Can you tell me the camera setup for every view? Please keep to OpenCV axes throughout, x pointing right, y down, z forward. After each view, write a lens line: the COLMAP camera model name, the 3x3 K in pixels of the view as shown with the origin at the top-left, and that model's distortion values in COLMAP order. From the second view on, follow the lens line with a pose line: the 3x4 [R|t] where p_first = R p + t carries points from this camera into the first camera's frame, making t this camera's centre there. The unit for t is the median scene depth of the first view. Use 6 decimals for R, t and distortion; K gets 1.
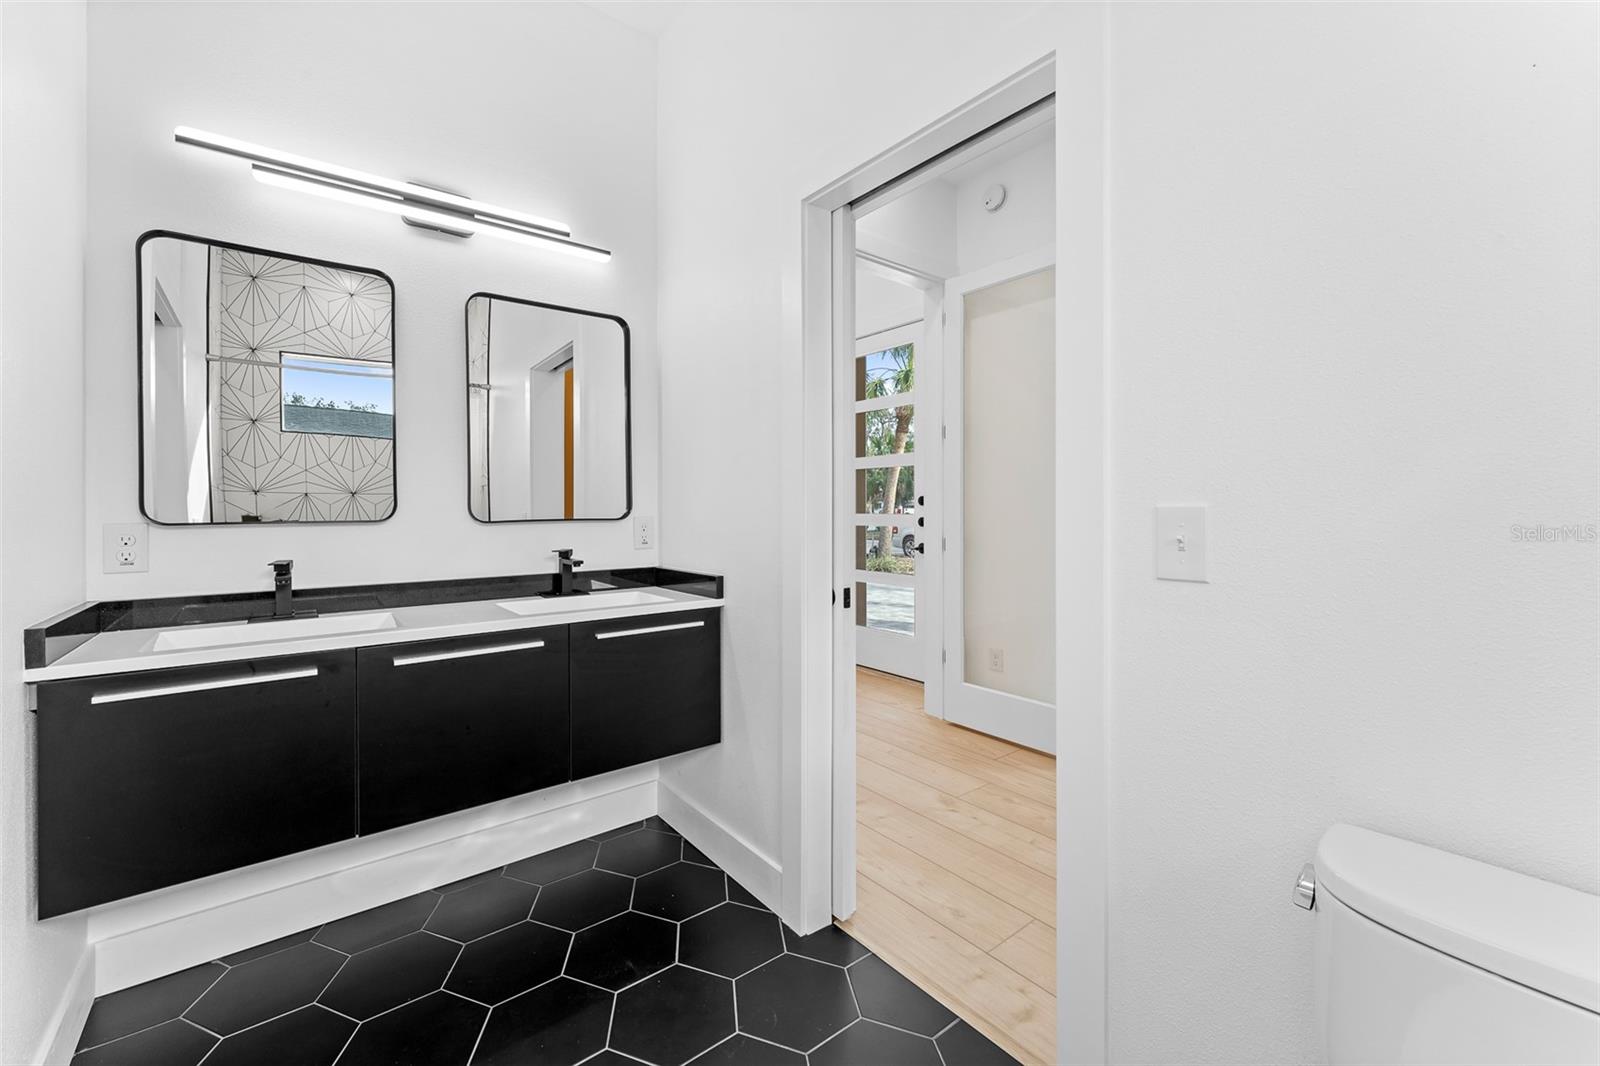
lens RADIAL K [[643.2, 0, 798.8], [0, 643.2, 511.4], [0, 0, 1]] dist [-0.001618, -0.000024]
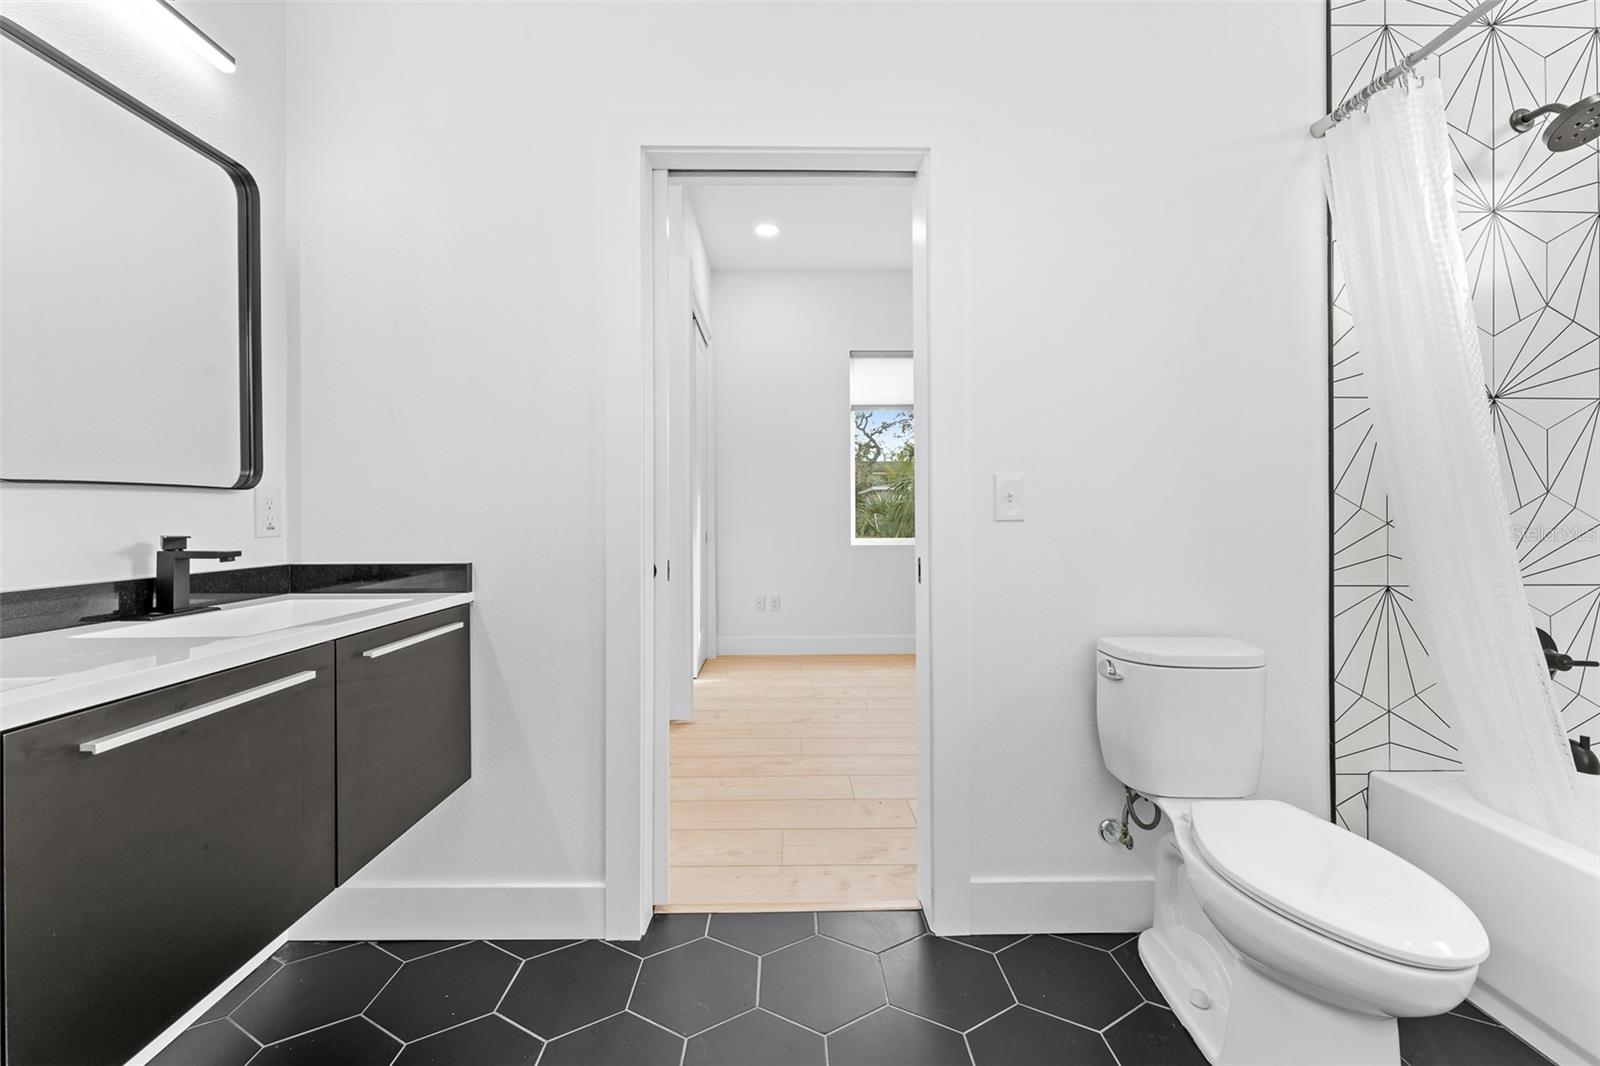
lens RADIAL K [[643.2, 0, 798.8], [0, 643.2, 511.4], [0, 0, 1]] dist [-0.001618, -0.000024]
pose [[0.611111, 0.004524, 0.791532, -0.496575], [0.004607, 0.999946, -0.009272, 0.047579], [-0.791532, 0.009313, 0.611057, 0.211032]]
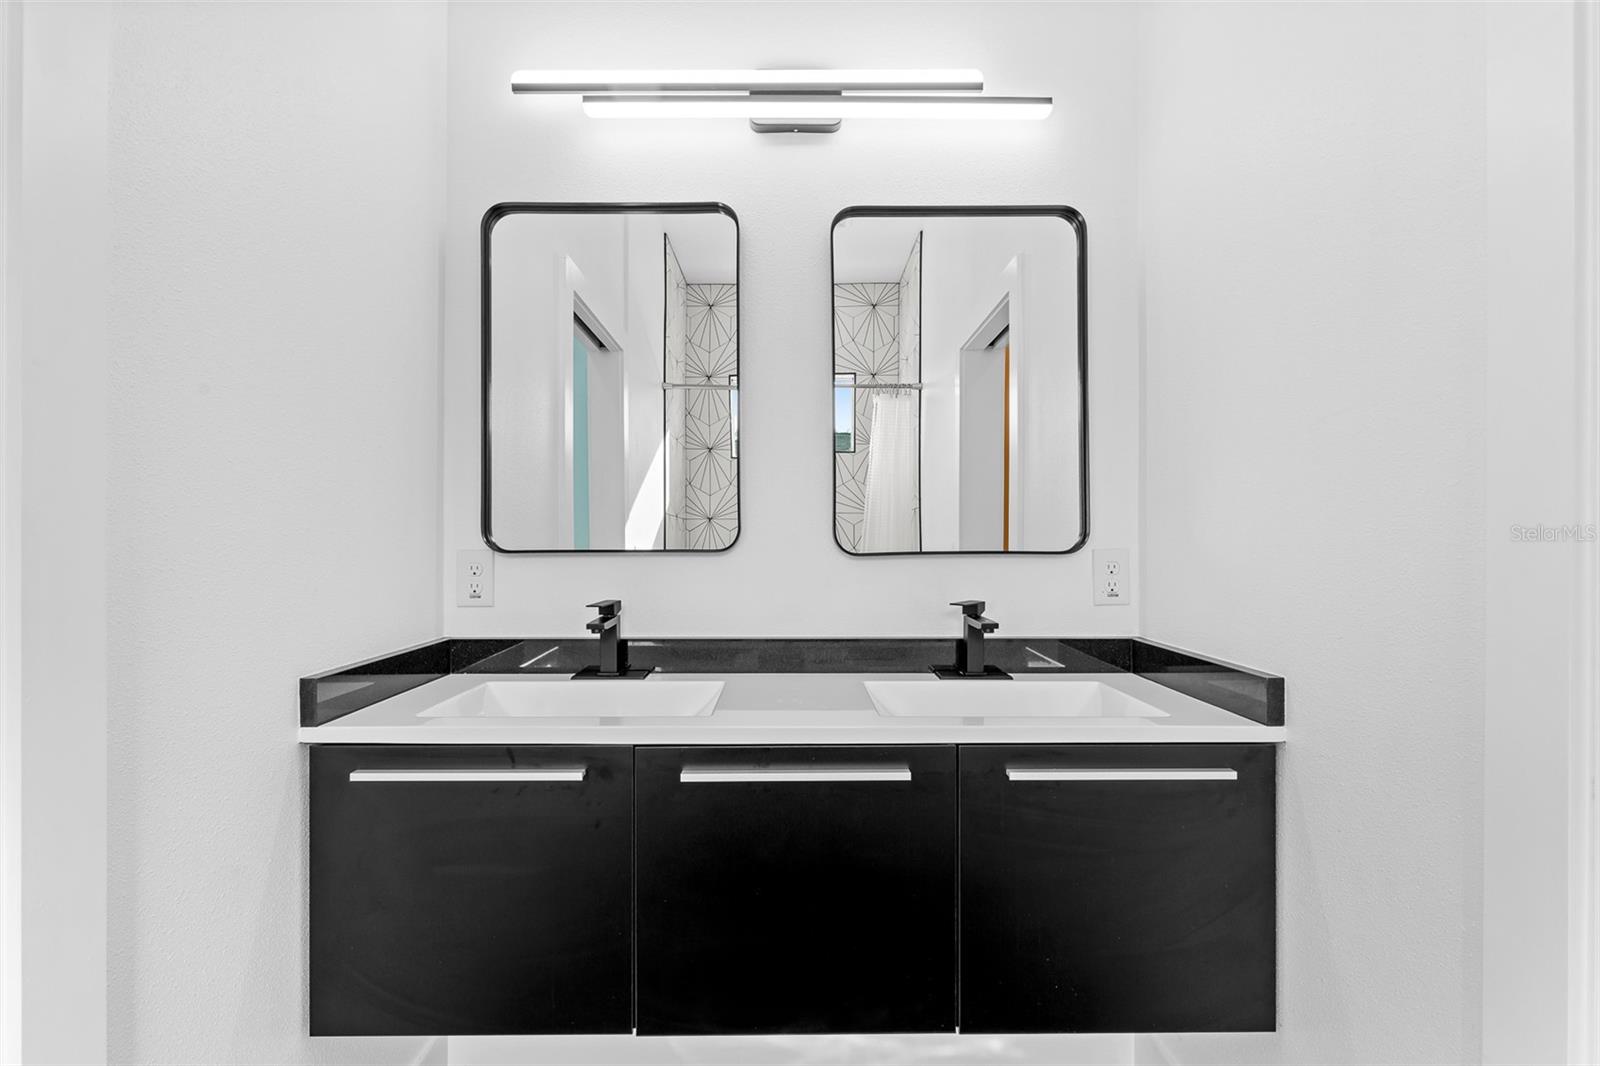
lens RADIAL K [[742.5, 0, 795.3], [0, 742.5, 538.4], [0, 0, 1]] dist [-0.002974, -0.000466]
pose [[0.789940, 0.002972, -0.613177, -0.068234], [-0.005238, 0.999984, -0.001900, 0.001745], [0.613162, 0.004713, 0.789943, 0.355490]]
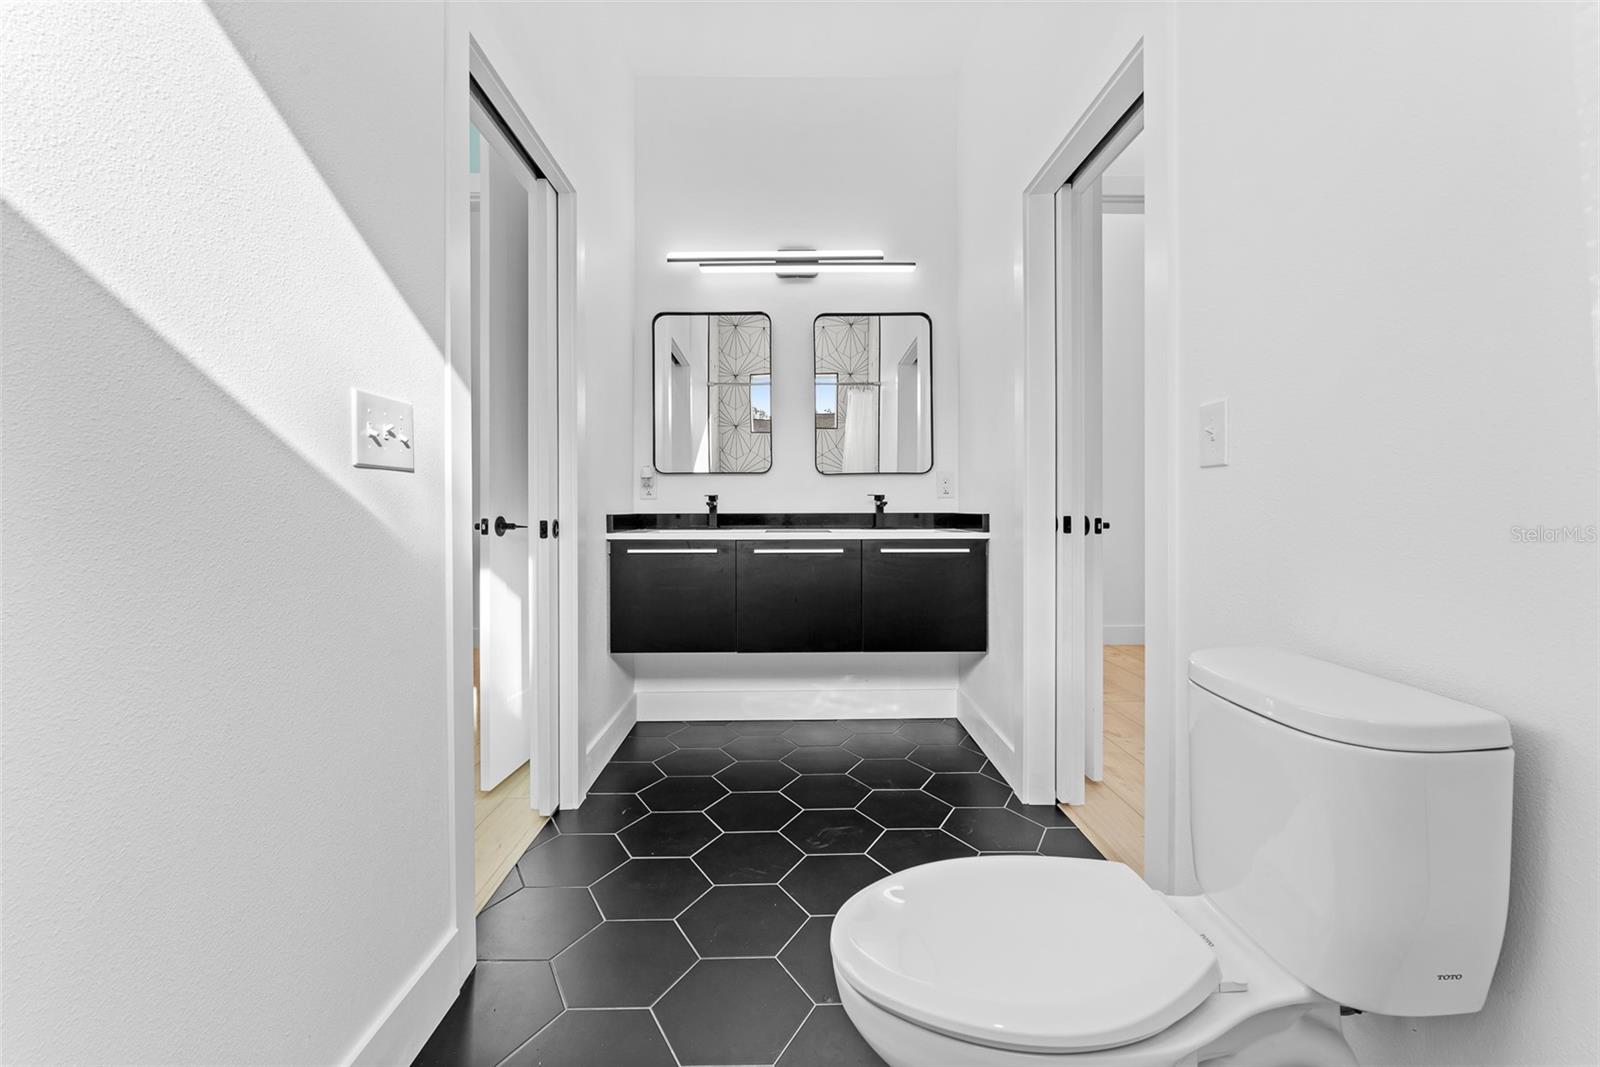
lens RADIAL K [[669.3, 0, 802.3], [0, 669.3, 509.3], [0, 0, 1]] dist [-0.018525, 0.000007]
pose [[0.796435, 0.001535, -0.604722, 0.361952], [-0.001459, 0.999999, 0.000617, 0.092280], [0.604722, 0.000390, 0.796437, -0.207332]]
